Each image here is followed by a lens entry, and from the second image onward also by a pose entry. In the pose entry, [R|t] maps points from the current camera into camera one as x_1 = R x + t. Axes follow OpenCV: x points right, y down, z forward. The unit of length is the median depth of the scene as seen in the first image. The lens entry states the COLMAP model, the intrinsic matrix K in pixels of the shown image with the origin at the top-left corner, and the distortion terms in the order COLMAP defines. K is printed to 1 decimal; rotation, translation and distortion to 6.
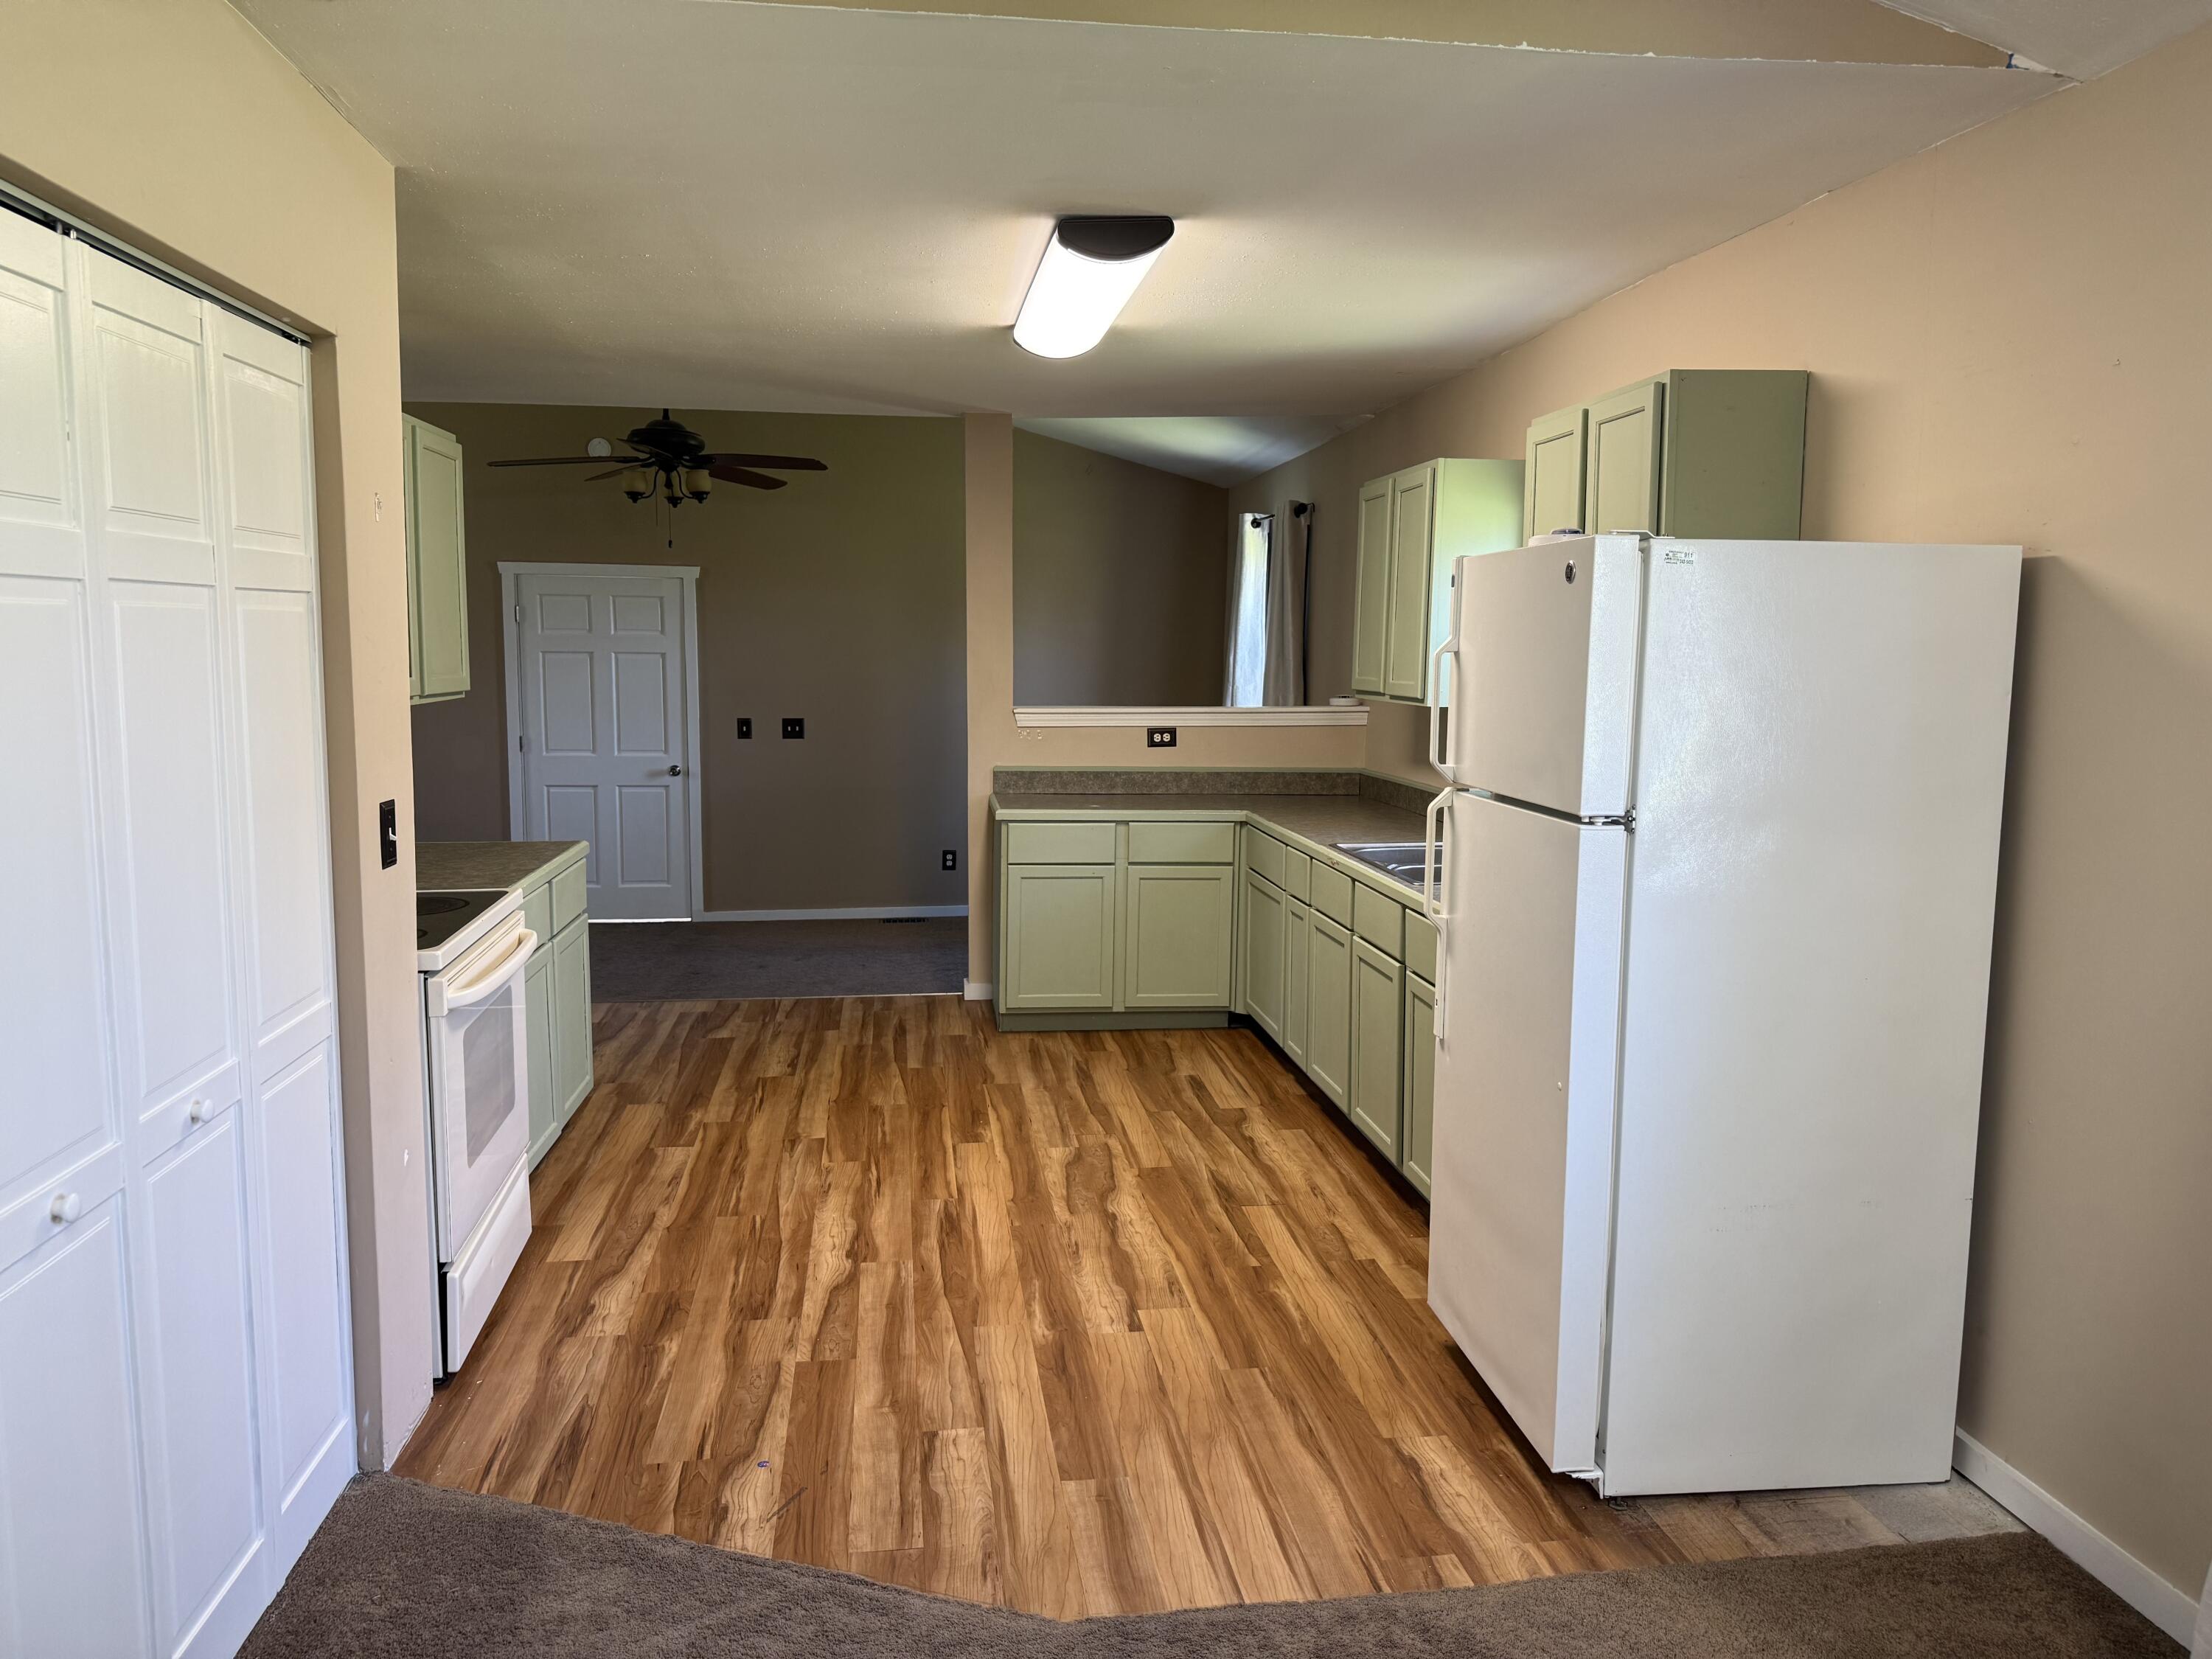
lens RADIAL K [[1586.1, 0, 1101.6], [0, 1586.1, 794.1], [0, 0, 1]] dist [0.041960, -0.047413]
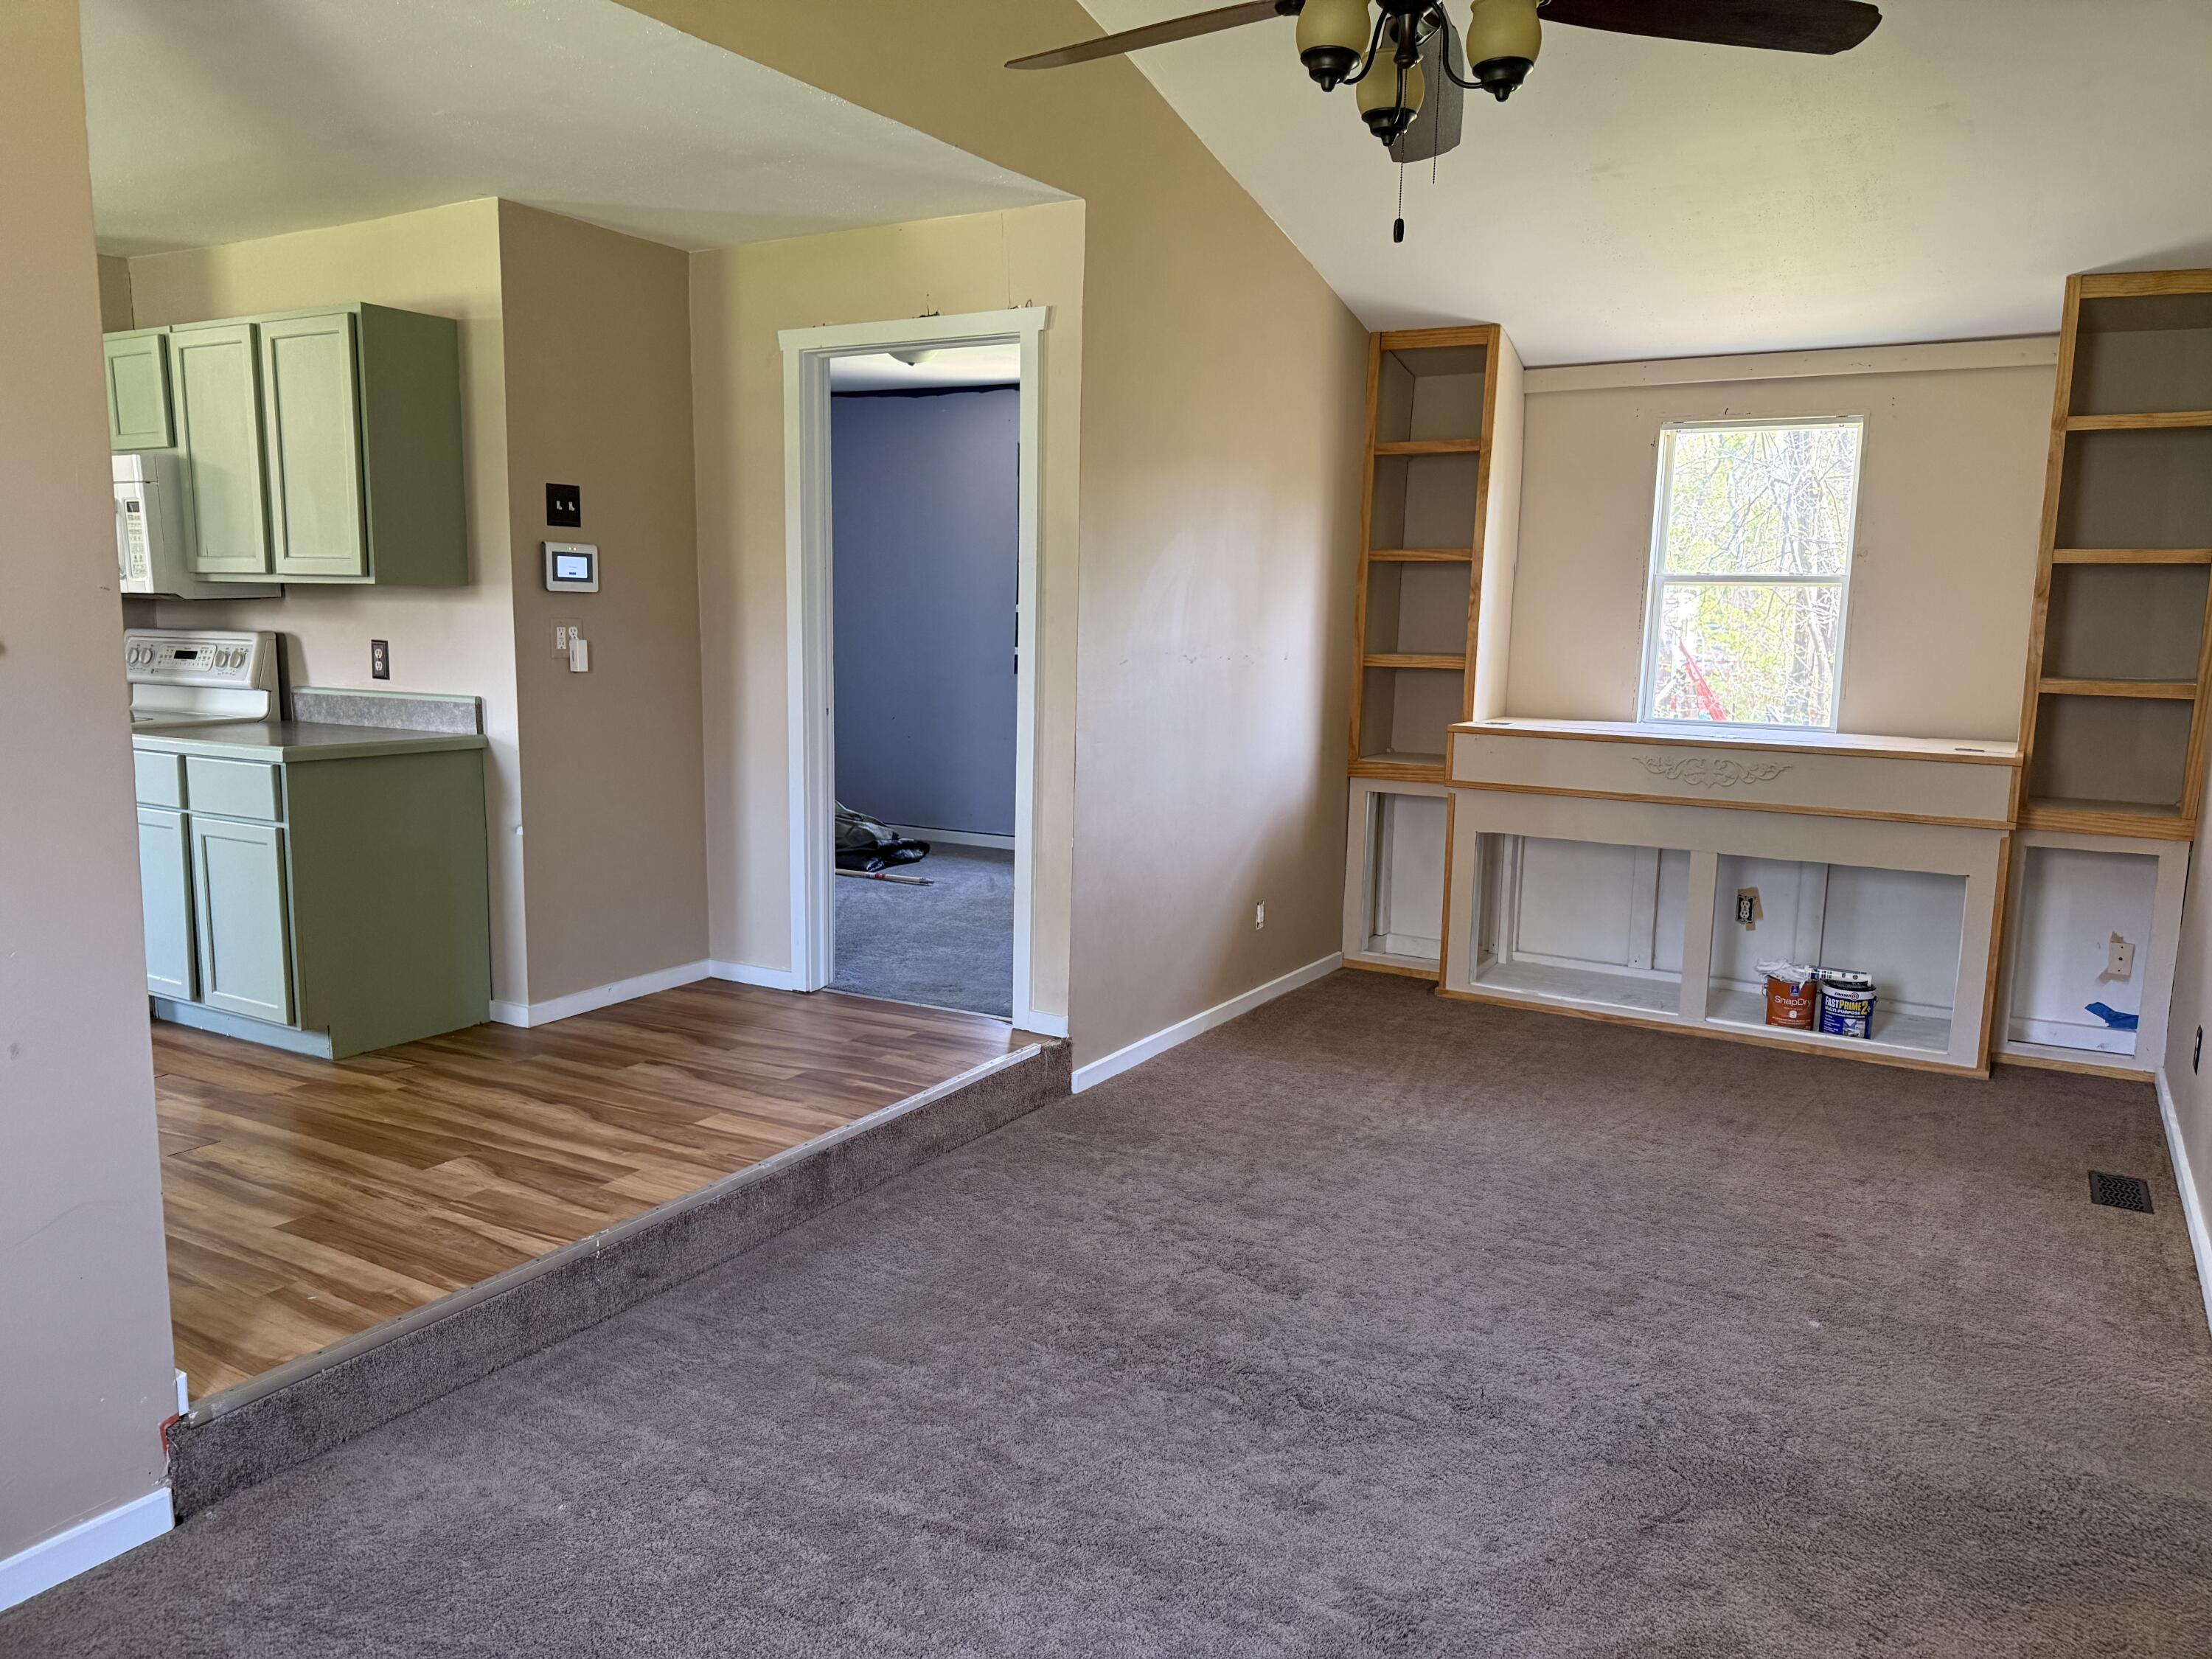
lens RADIAL K [[1586.1, 0, 1112.9], [0, 1586.1, 849.3], [0, 0, 1]] dist [0.041960, -0.047413]
pose [[-0.608419, 0.115815, -0.785120, 0.104200], [-0.099039, 0.970480, 0.219907, -0.178918], [0.787412, 0.211553, -0.578989, 2.178329]]
